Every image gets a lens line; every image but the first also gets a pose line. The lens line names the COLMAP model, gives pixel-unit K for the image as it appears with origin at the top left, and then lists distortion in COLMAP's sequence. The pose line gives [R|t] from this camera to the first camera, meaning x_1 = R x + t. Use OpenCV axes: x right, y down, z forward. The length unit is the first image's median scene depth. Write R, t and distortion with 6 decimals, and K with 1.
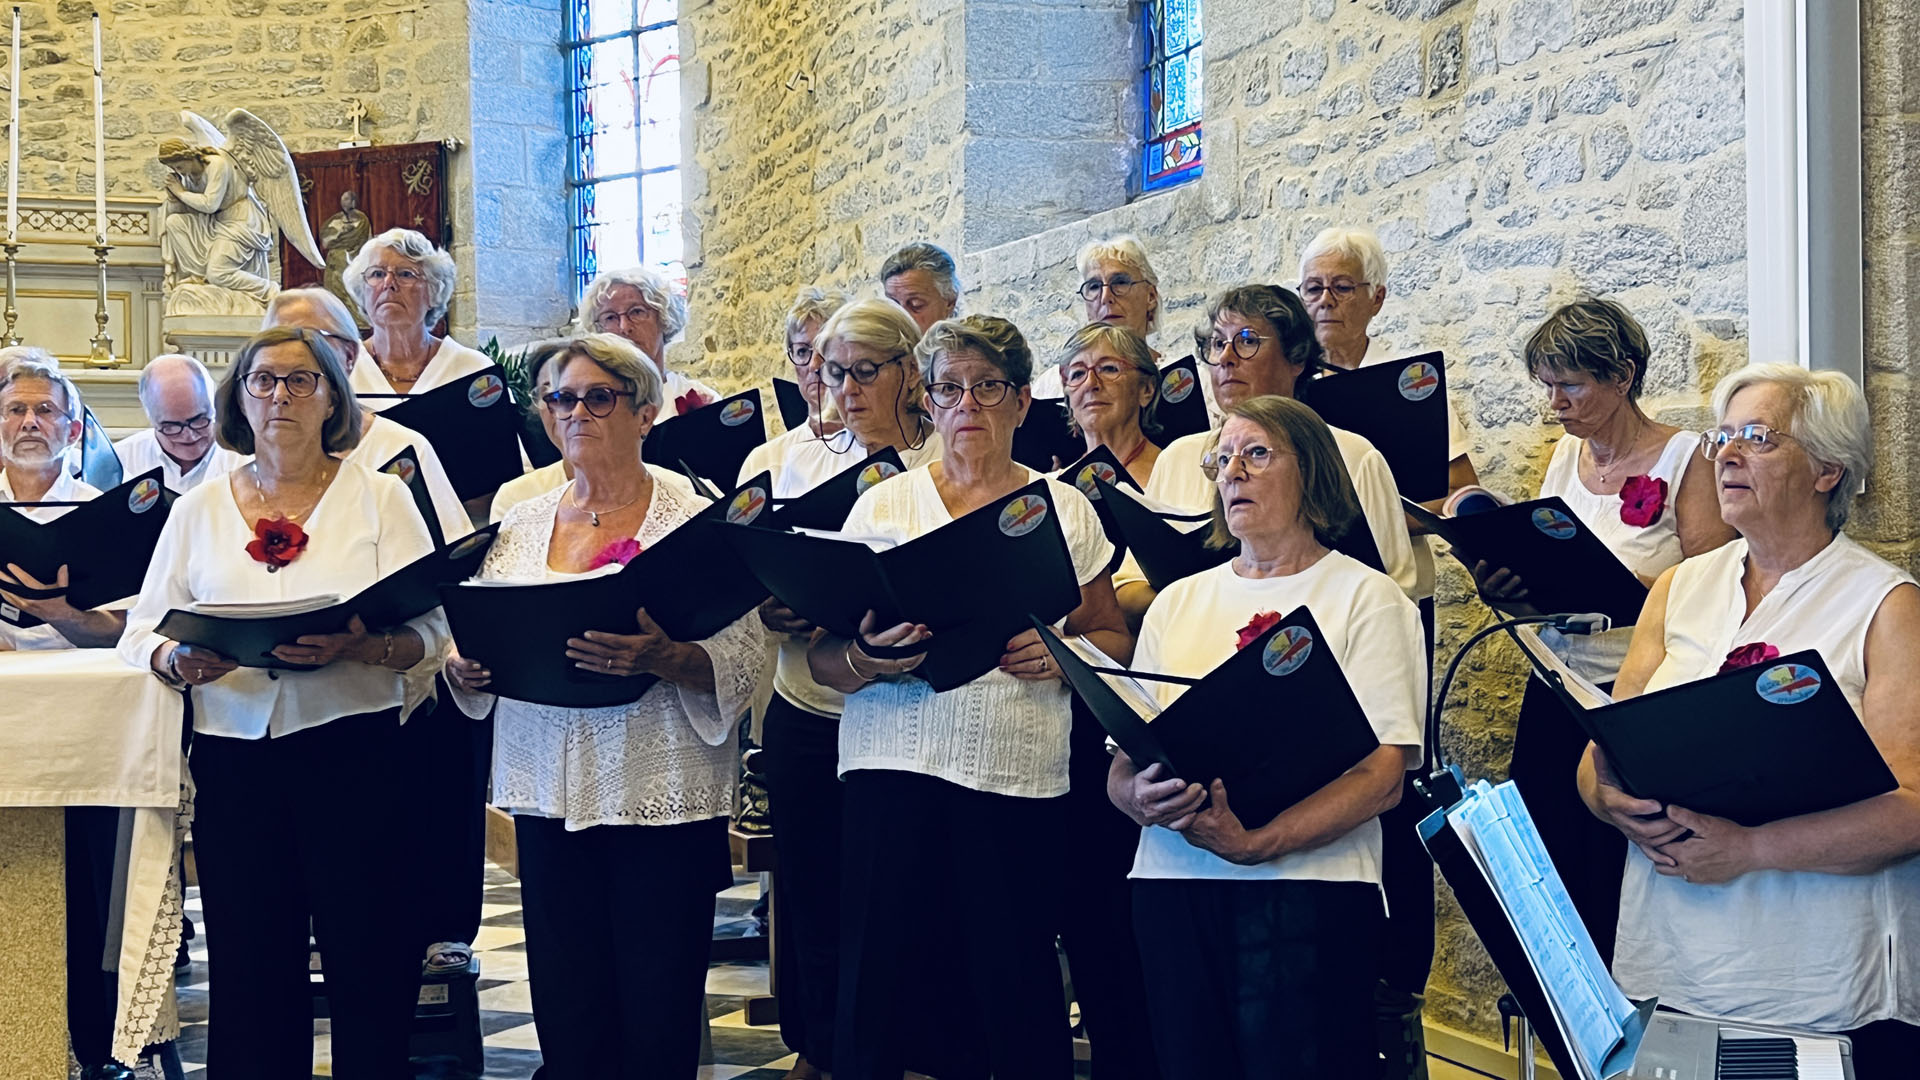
lens RADIAL K [[2674.9, 0, 883.3], [0, 2674.9, 505.0], [0, 0, 1]] dist [0.357000, -1.243046]
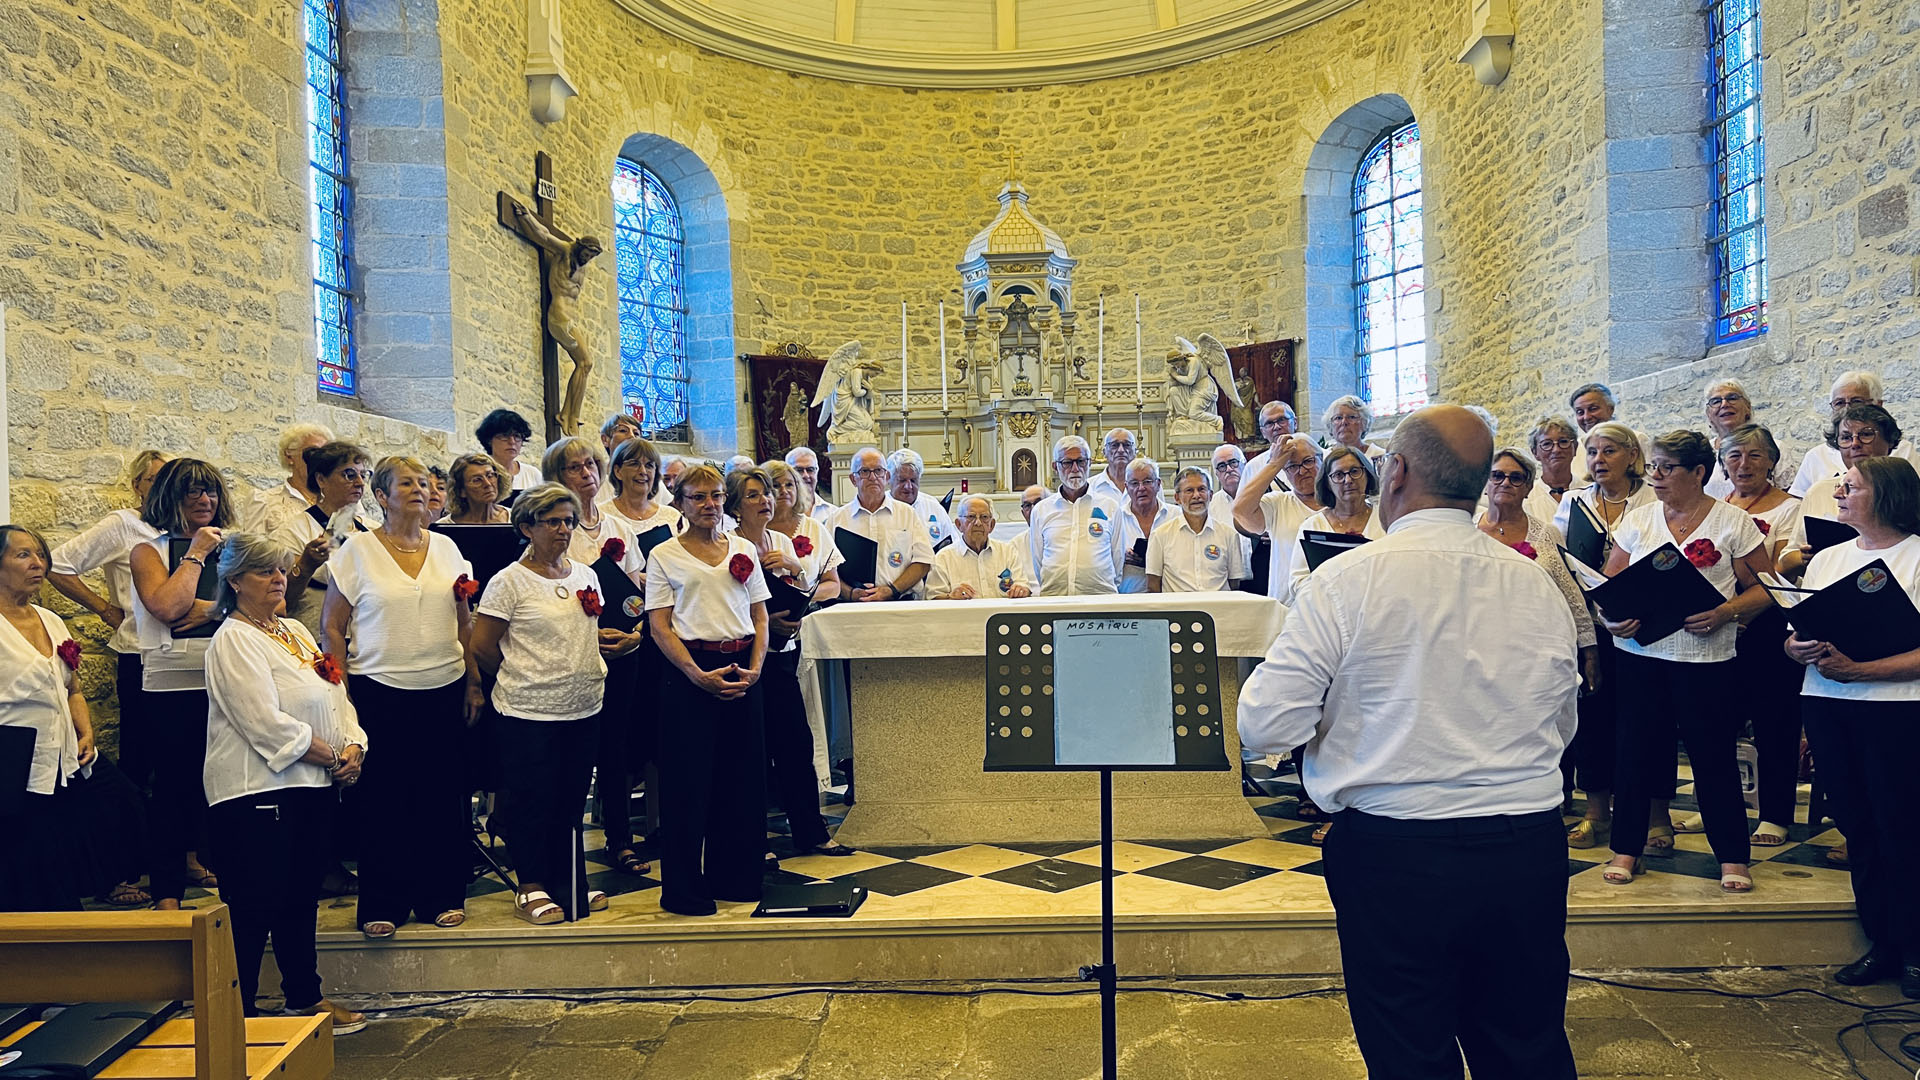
lens RADIAL K [[1452.0, 0, 950.4], [0, 1452.0, 544.4], [0, 0, 1]] dist [0.097840, -0.047173]
pose [[0.938109, -0.017253, -0.345911, -0.035774], [0.022490, 0.999685, 0.011131, -0.002185], [0.345610, -0.018222, 0.938201, -0.105466]]
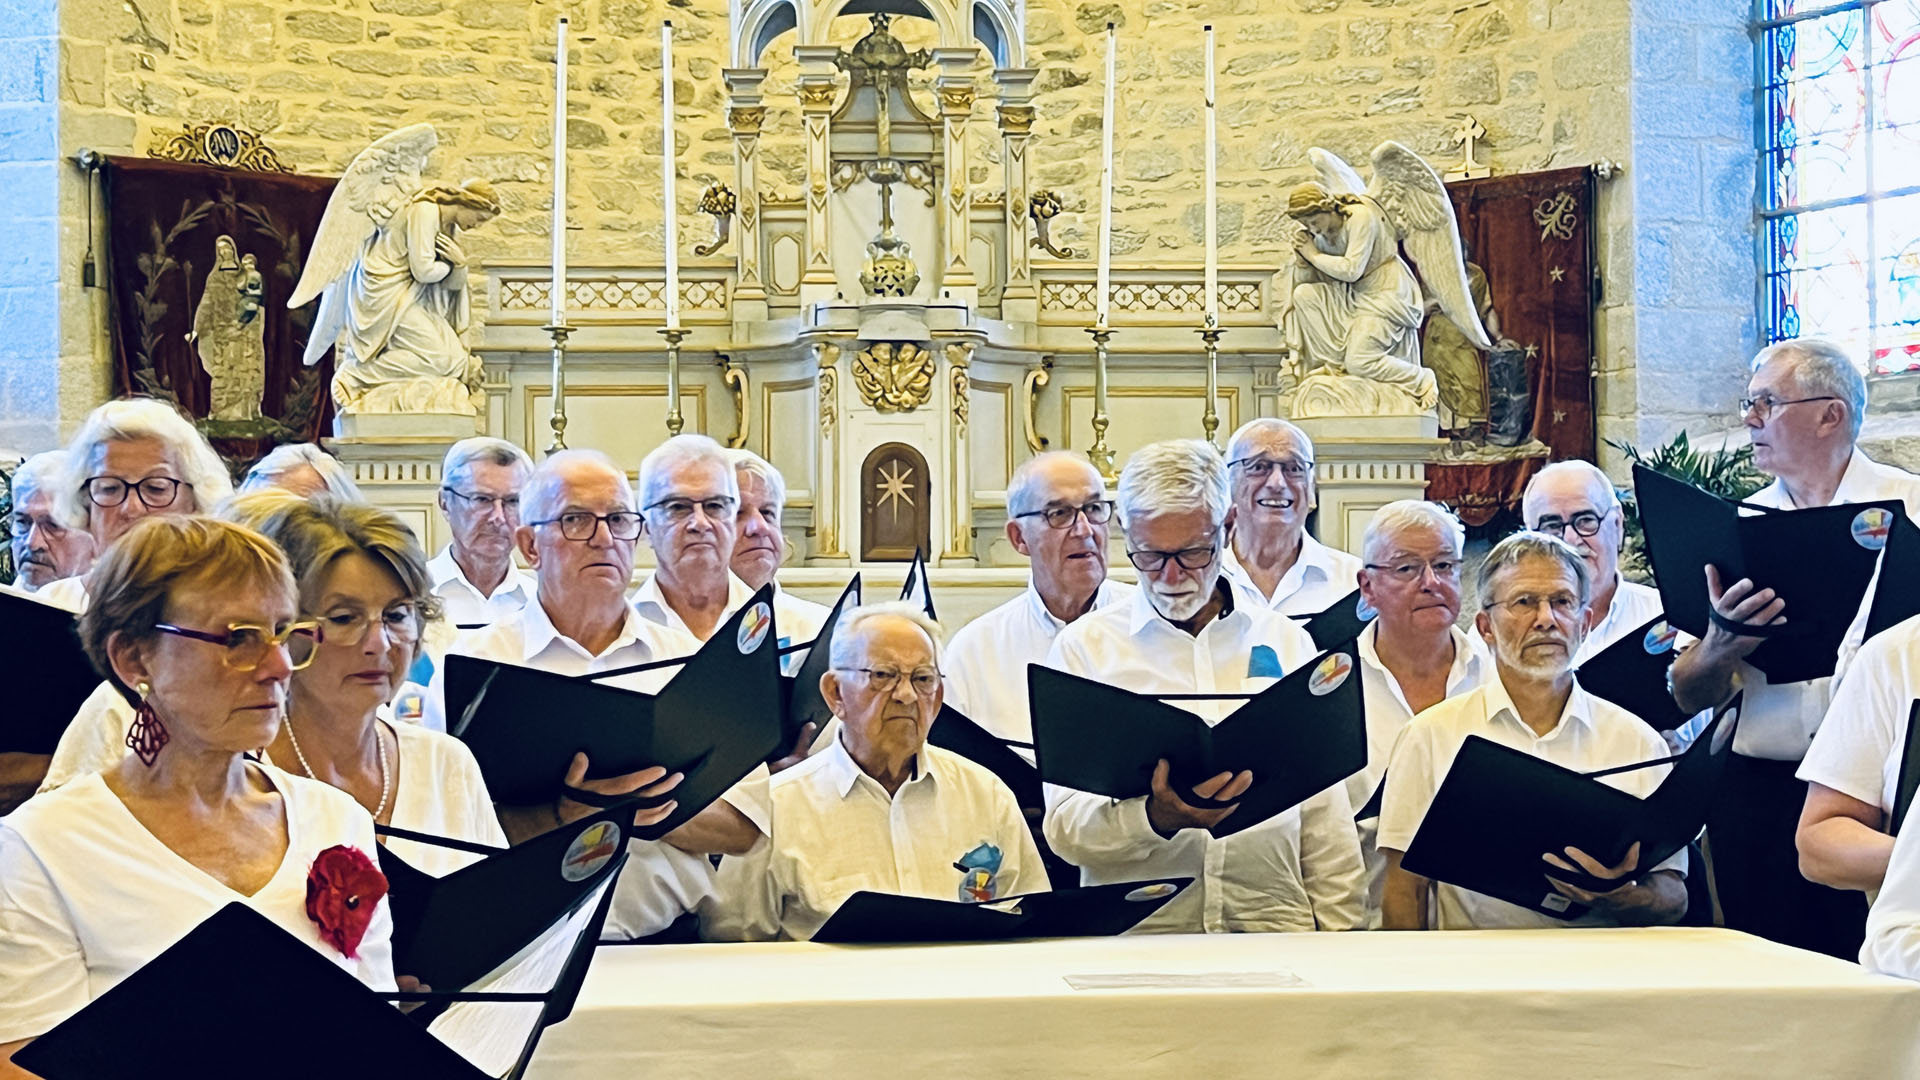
lens RADIAL K [[3615.8, 0, 954.1], [0, 3615.8, 540.3], [0, 0, 1]] dist [0.199052, -0.367067]
pose [[0.970199, -0.005741, -0.242242, -0.109256], [0.000629, 0.999776, -0.021175, -0.013931], [0.242309, 0.020391, 0.969985, 0.000333]]
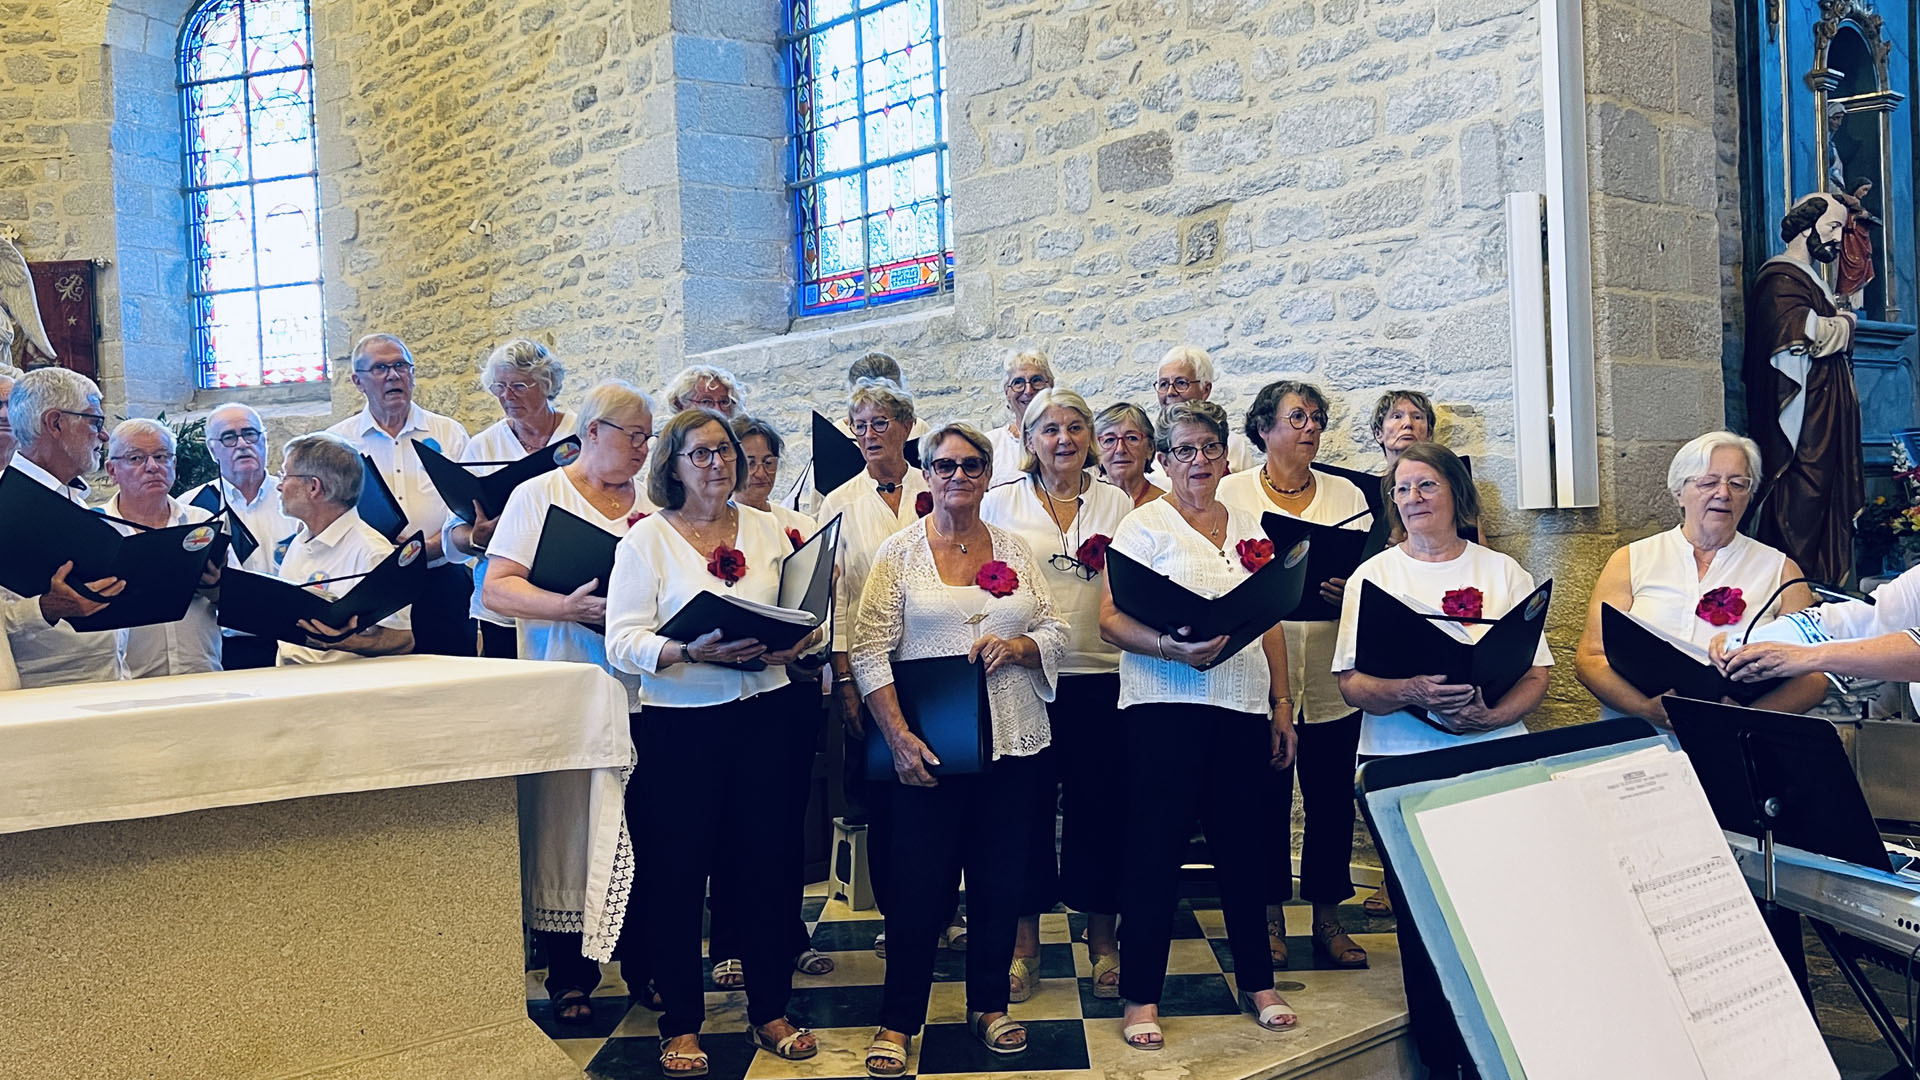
lens RADIAL K [[1797.1, 0, 960.0], [0, 1797.1, 540.0], [0, 0, 1]] dist [0.148758, -0.253257]
pose [[0.909478, -0.029264, 0.414720, -0.182724], [0.025857, 0.999570, 0.013828, -0.003421], [-0.414947, -0.001853, 0.909844, 0.045678]]
